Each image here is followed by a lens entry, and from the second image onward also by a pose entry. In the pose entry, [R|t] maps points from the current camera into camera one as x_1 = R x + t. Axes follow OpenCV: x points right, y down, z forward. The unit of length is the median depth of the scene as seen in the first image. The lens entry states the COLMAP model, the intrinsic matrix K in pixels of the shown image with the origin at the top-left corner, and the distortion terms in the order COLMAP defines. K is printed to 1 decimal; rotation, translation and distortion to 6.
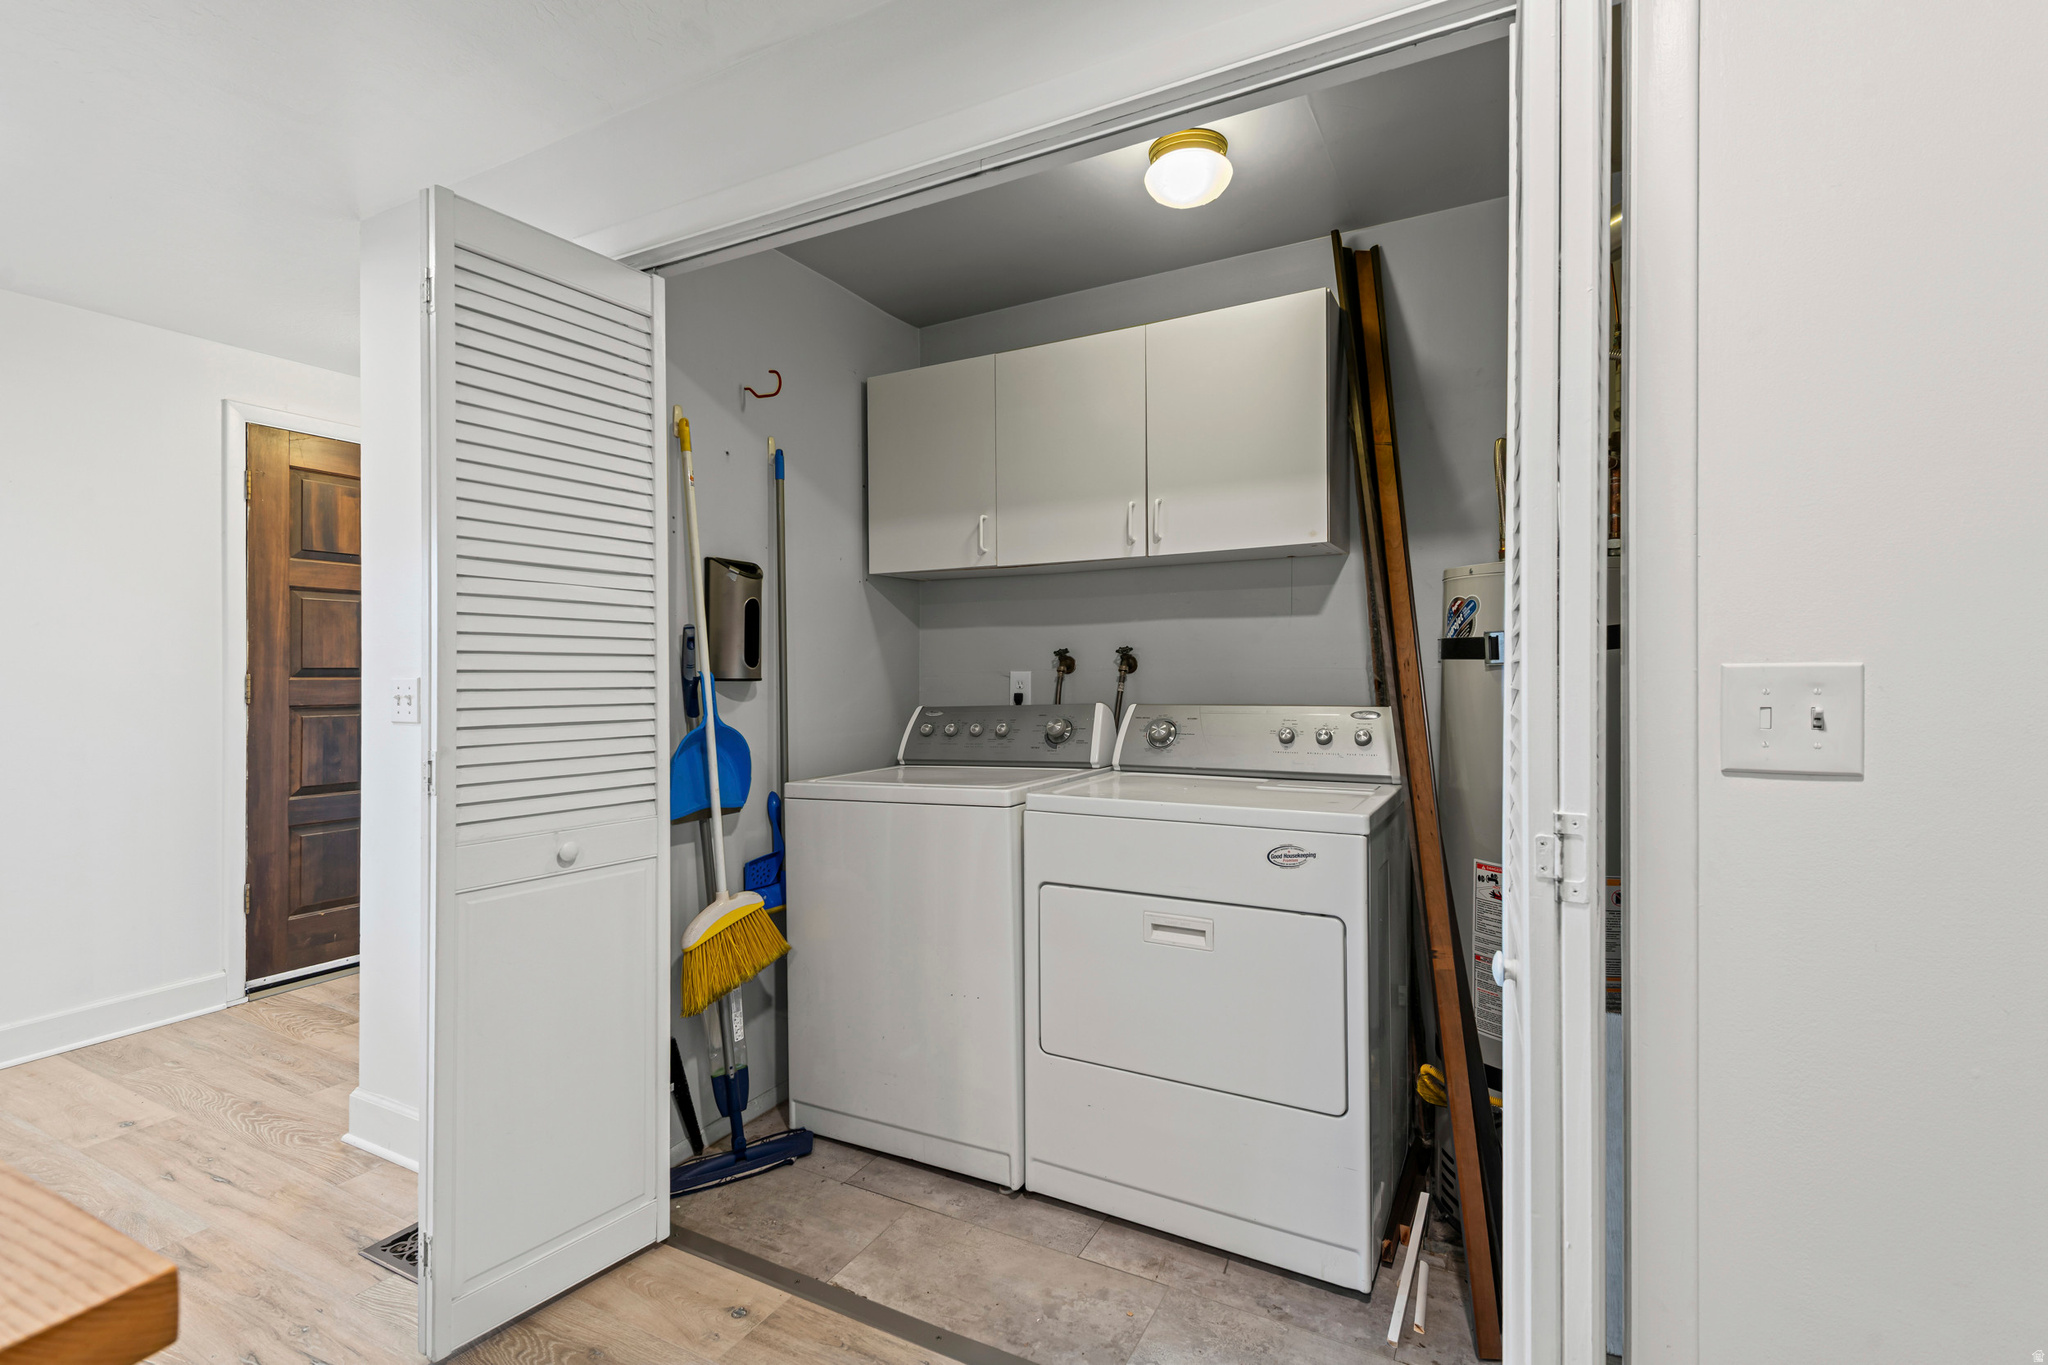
lens RADIAL K [[952.4, 0, 994.8], [0, 952.4, 667.6], [0, 0, 1]] dist [0.019672, -0.000264]
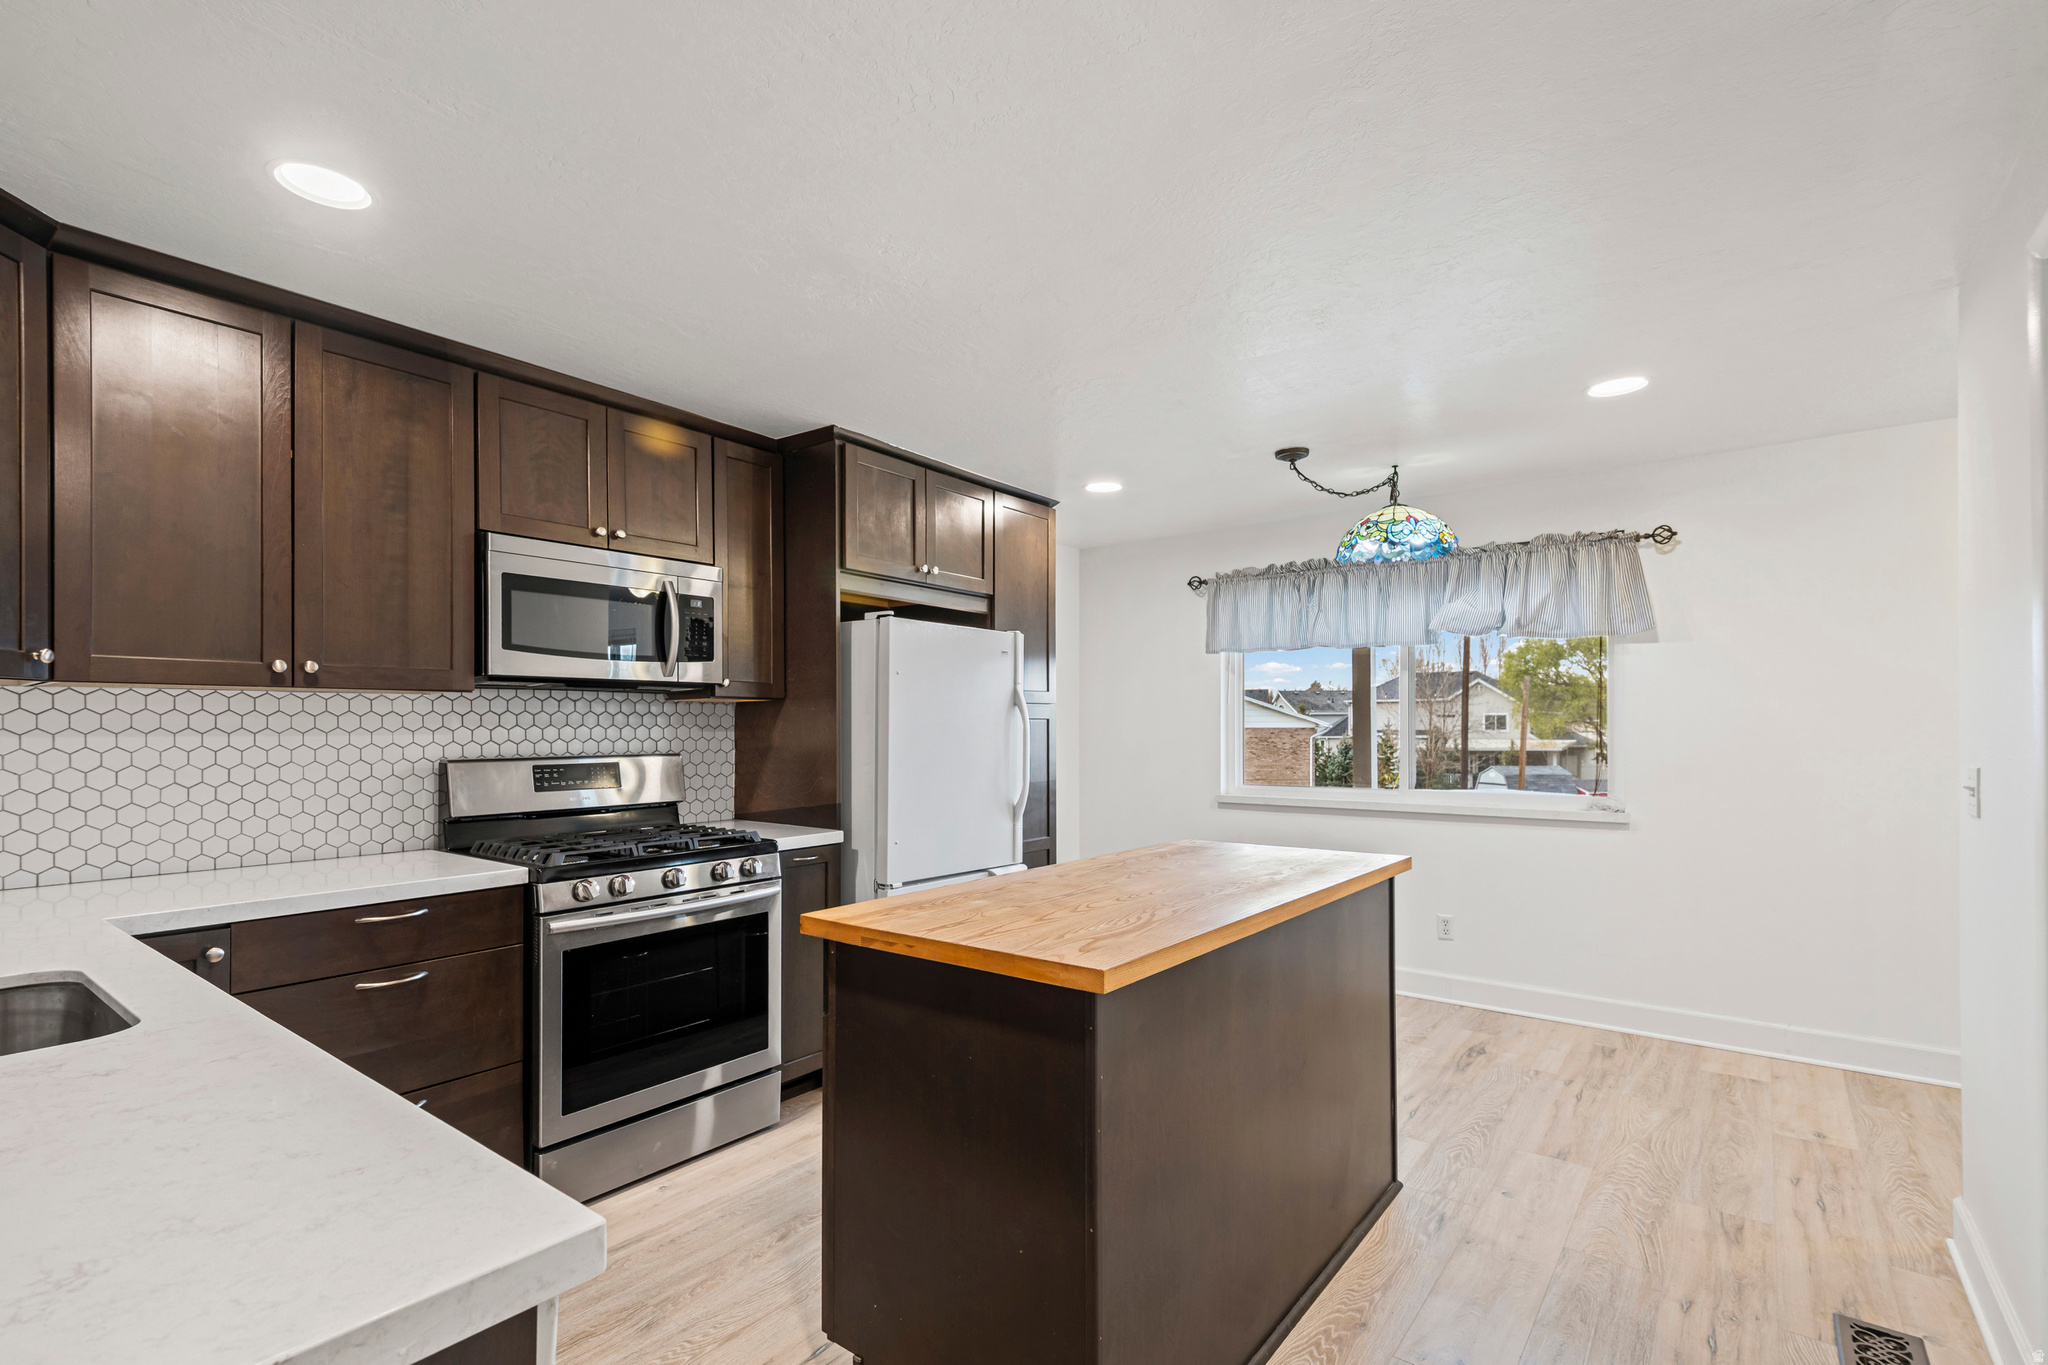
lens RADIAL K [[939.5, 0, 1015.7], [0, 939.5, 724.9], [0, 0, 1]] dist [0.021813, -0.013906]
pose [[-0.158331, 0.002117, -0.987384, 0.382366], [0.000092, 0.999998, 0.002129, -0.026934], [0.987386, 0.000246, -0.158331, 0.221949]]
